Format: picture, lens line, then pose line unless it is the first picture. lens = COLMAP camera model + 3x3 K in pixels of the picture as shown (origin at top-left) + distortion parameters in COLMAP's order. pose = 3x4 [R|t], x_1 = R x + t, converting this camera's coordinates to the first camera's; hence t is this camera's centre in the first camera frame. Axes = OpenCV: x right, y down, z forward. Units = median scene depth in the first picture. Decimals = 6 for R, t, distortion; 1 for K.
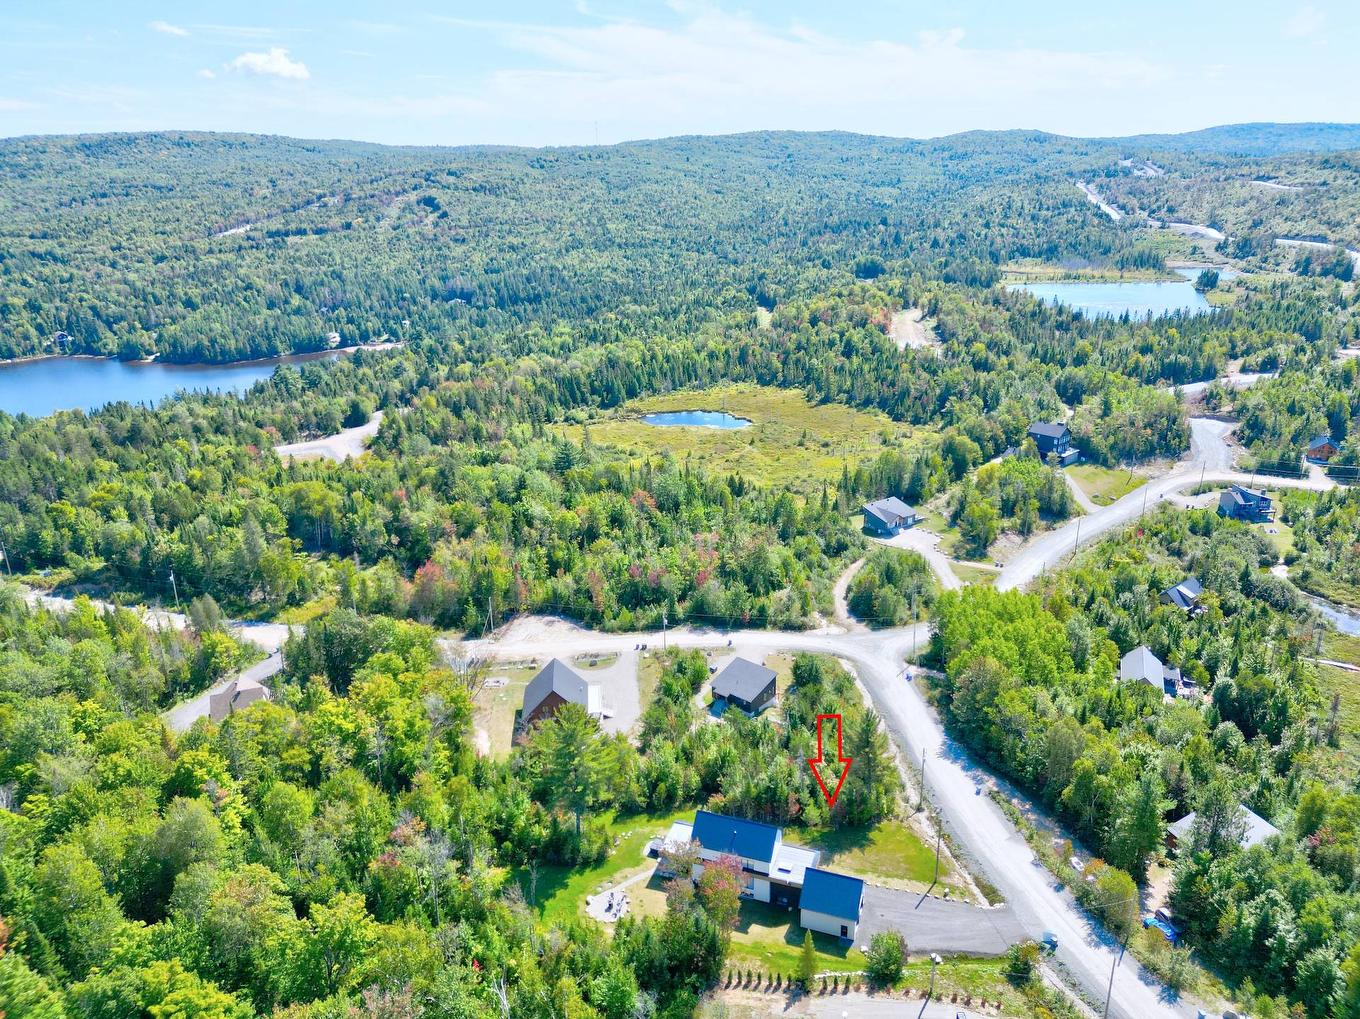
lens RADIAL K [[957.4, 0, 683.0], [0, 957.4, 484.9], [0, 0, 1]] dist [0.071958, -0.057591]
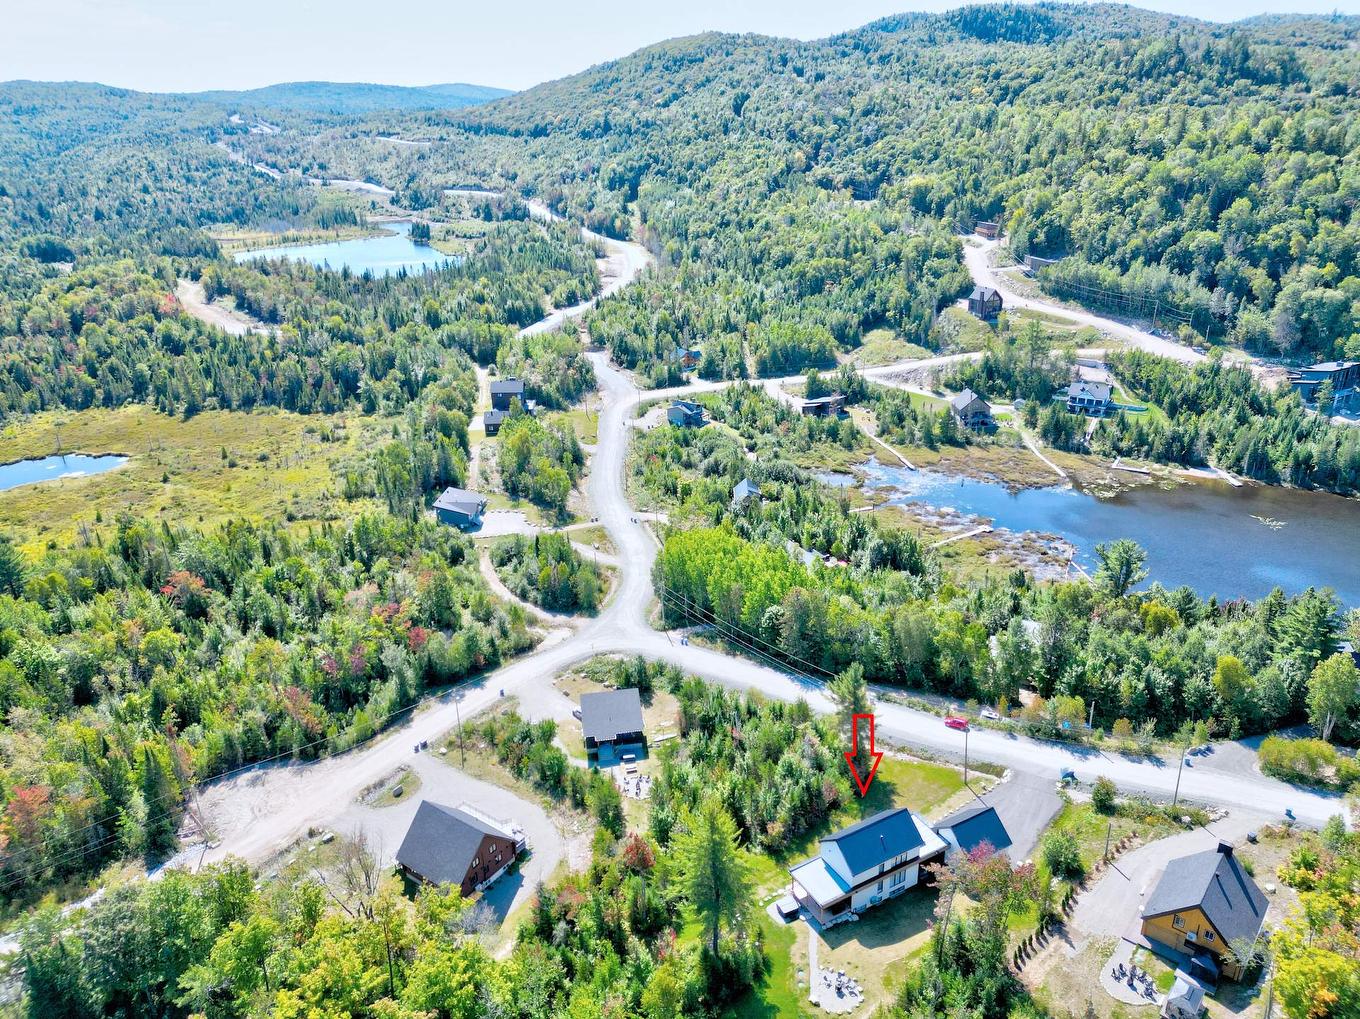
lens RADIAL K [[957.4, 0, 683.0], [0, 957.4, 484.9], [0, 0, 1]] dist [0.071958, -0.057591]
pose [[0.655310, -0.273989, 0.703917, -0.357080], [0.245336, 0.958576, 0.144716, -0.086569], [-0.714408, 0.077863, 0.695383, 0.249683]]
